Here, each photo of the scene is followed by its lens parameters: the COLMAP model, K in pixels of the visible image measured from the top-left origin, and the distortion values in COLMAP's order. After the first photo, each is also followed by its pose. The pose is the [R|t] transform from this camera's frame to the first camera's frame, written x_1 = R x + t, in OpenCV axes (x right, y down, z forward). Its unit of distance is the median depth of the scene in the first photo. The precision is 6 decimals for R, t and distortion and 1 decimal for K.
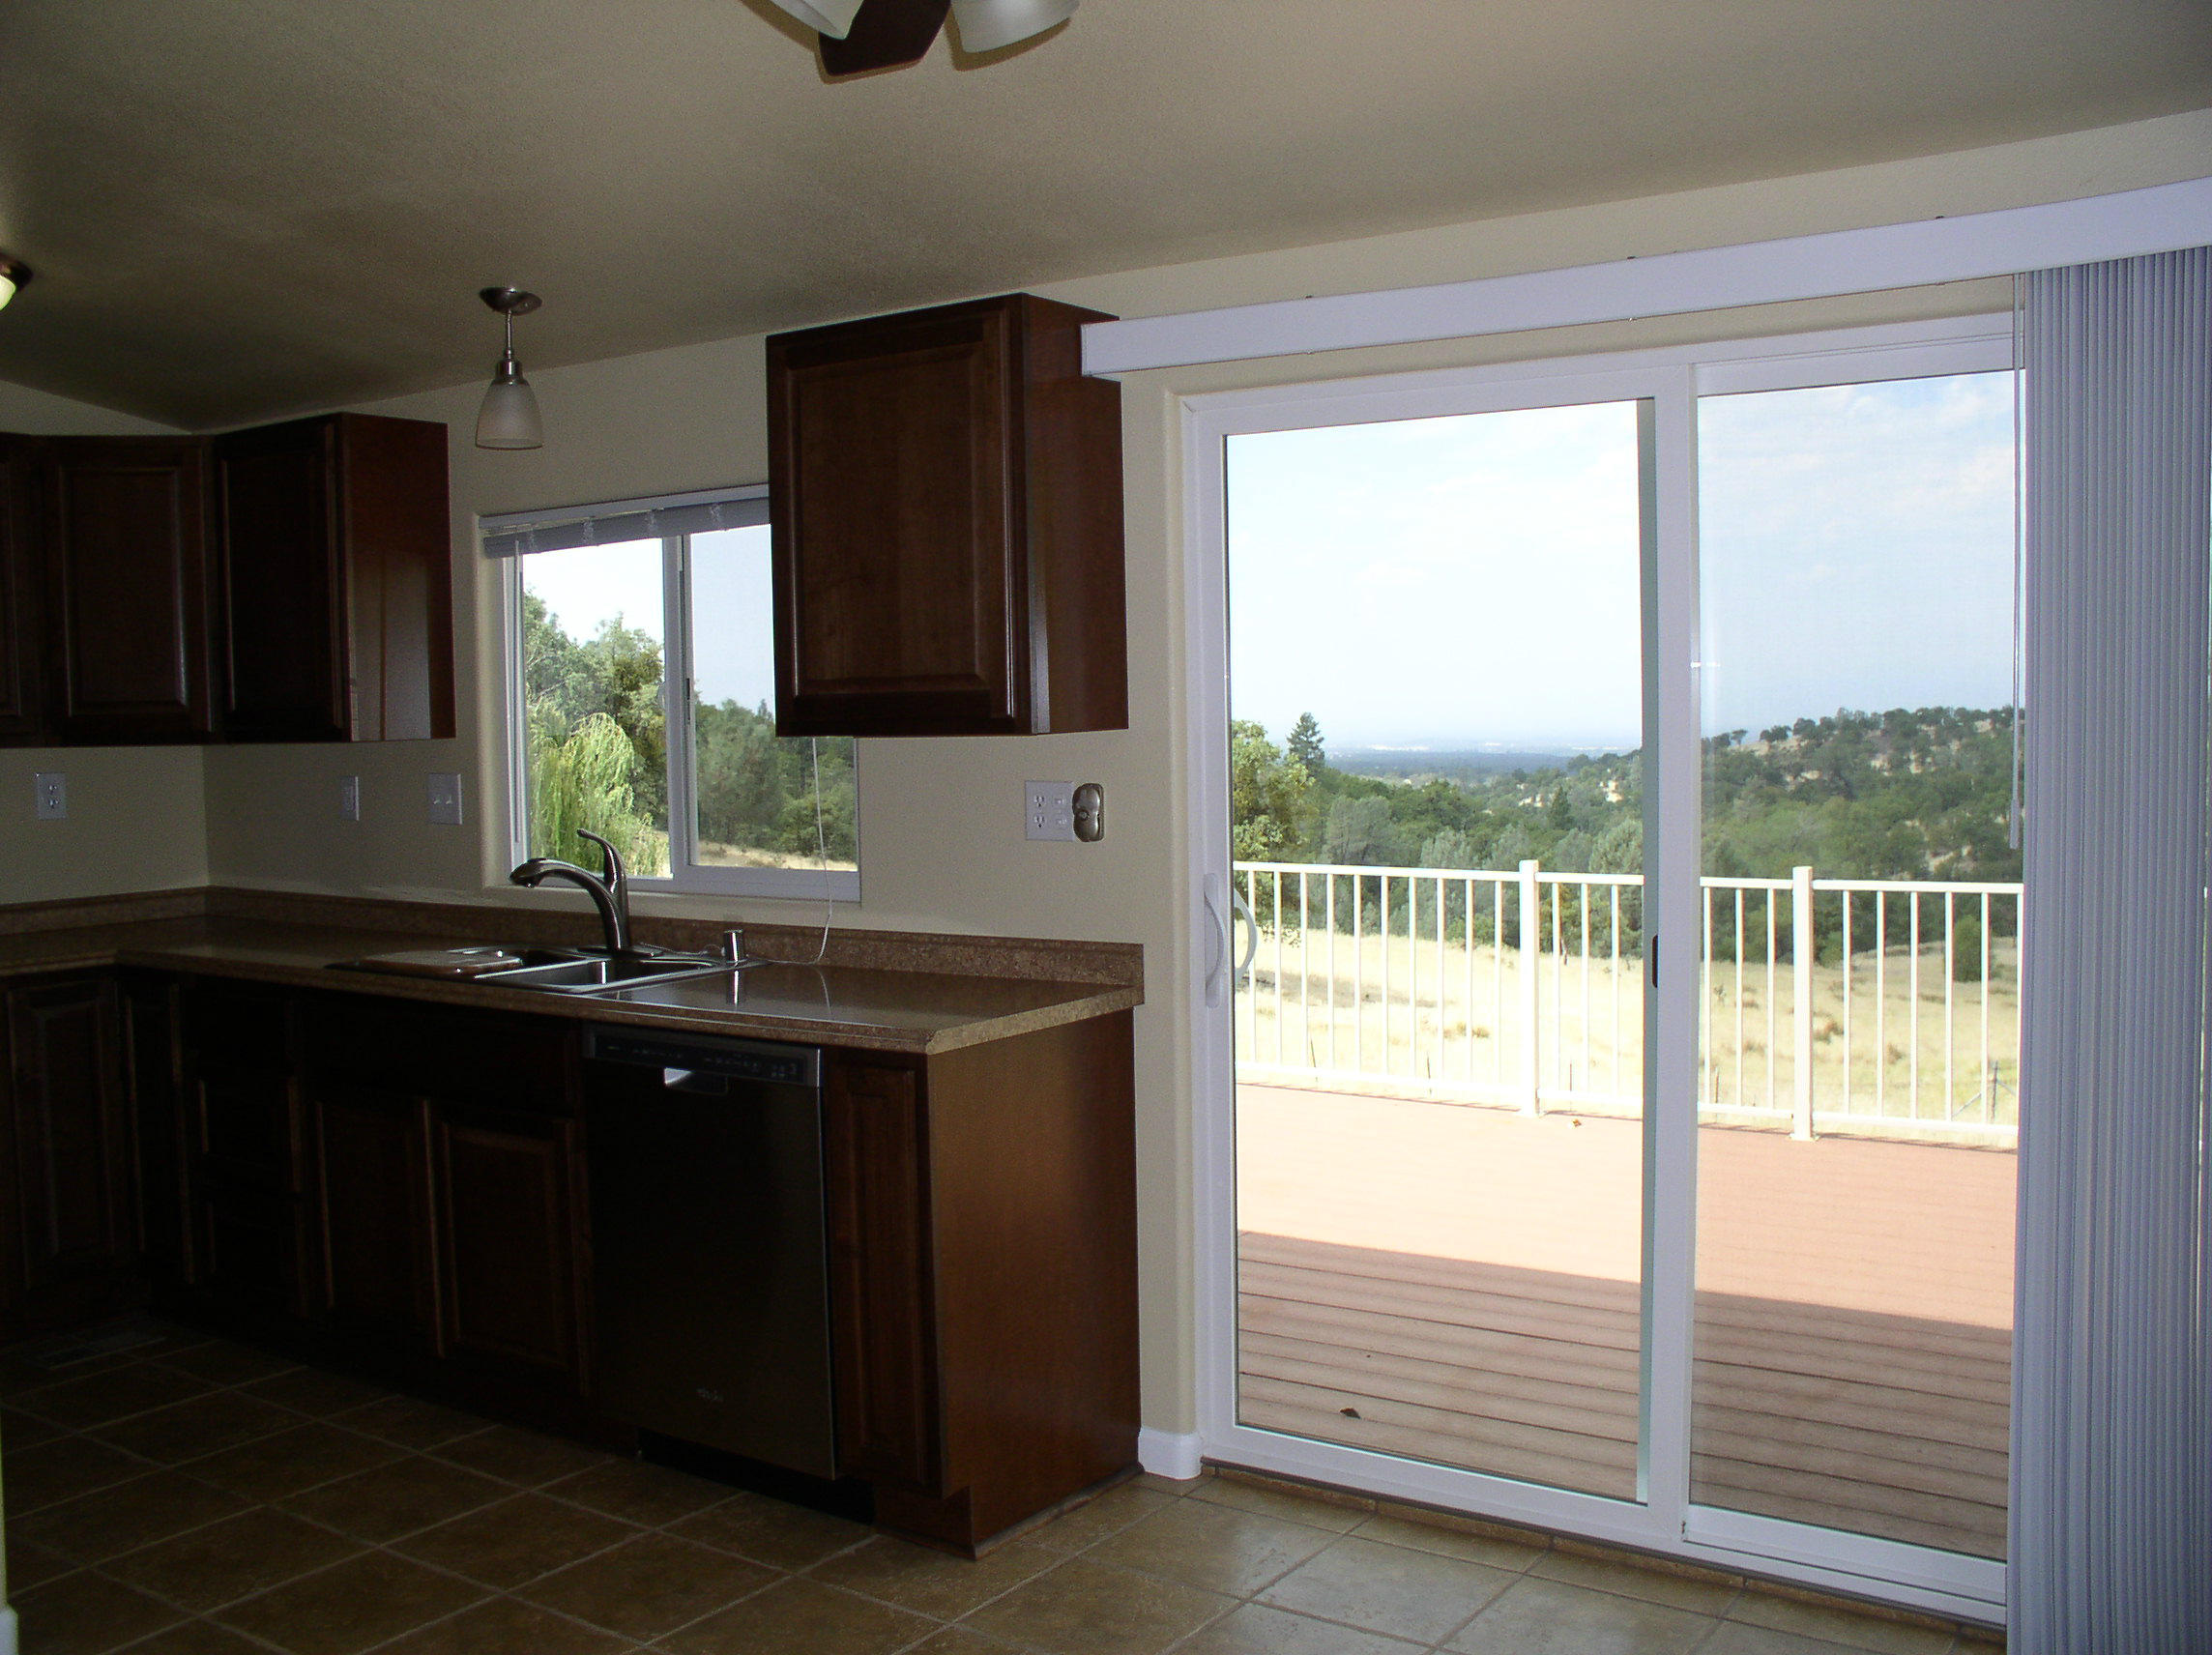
lens RADIAL K [[2101.9, 0, 1113.7], [0, 2101.9, 826.6], [0, 0, 1]] dist [-0.069359, 0.000000]
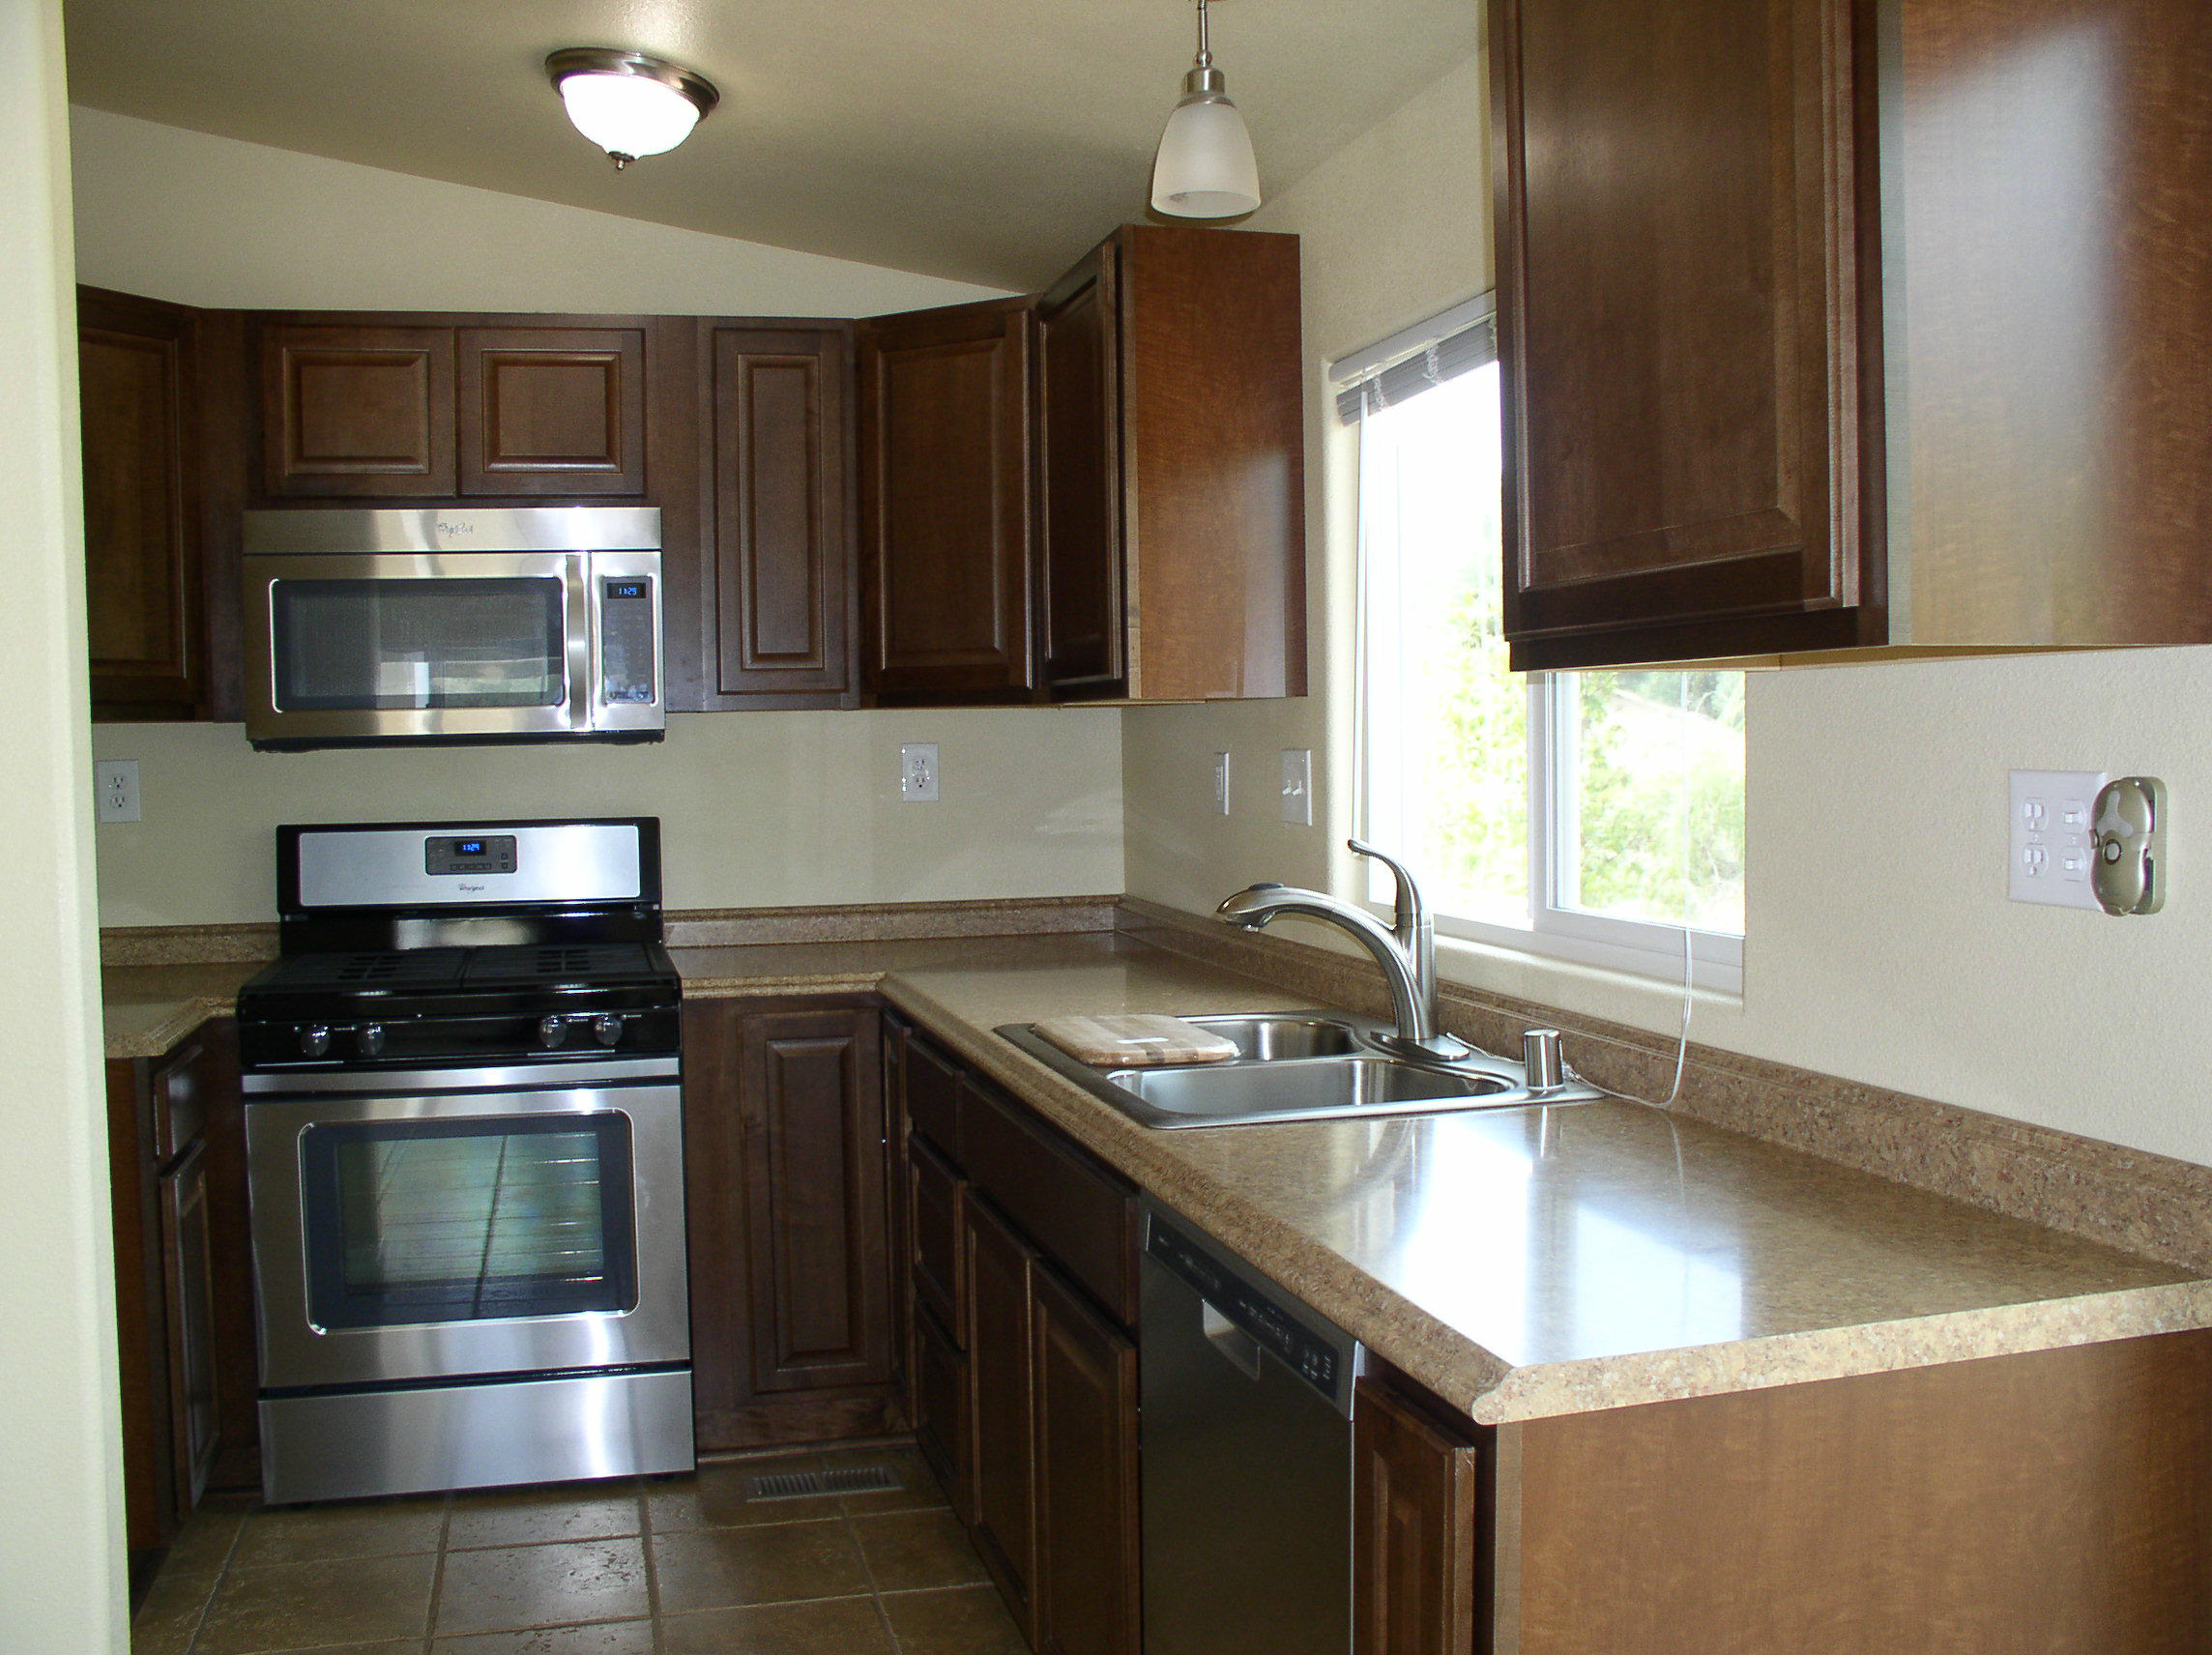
lens RADIAL K [[2101.9, 0, 1121.7], [0, 2101.9, 864.1], [0, 0, 1]] dist [-0.069359, 0.000000]
pose [[0.763447, 0.047046, -0.644154, 0.095491], [-0.038218, 0.998887, 0.027660, -0.006439], [0.644738, 0.003501, 0.764395, 0.516819]]
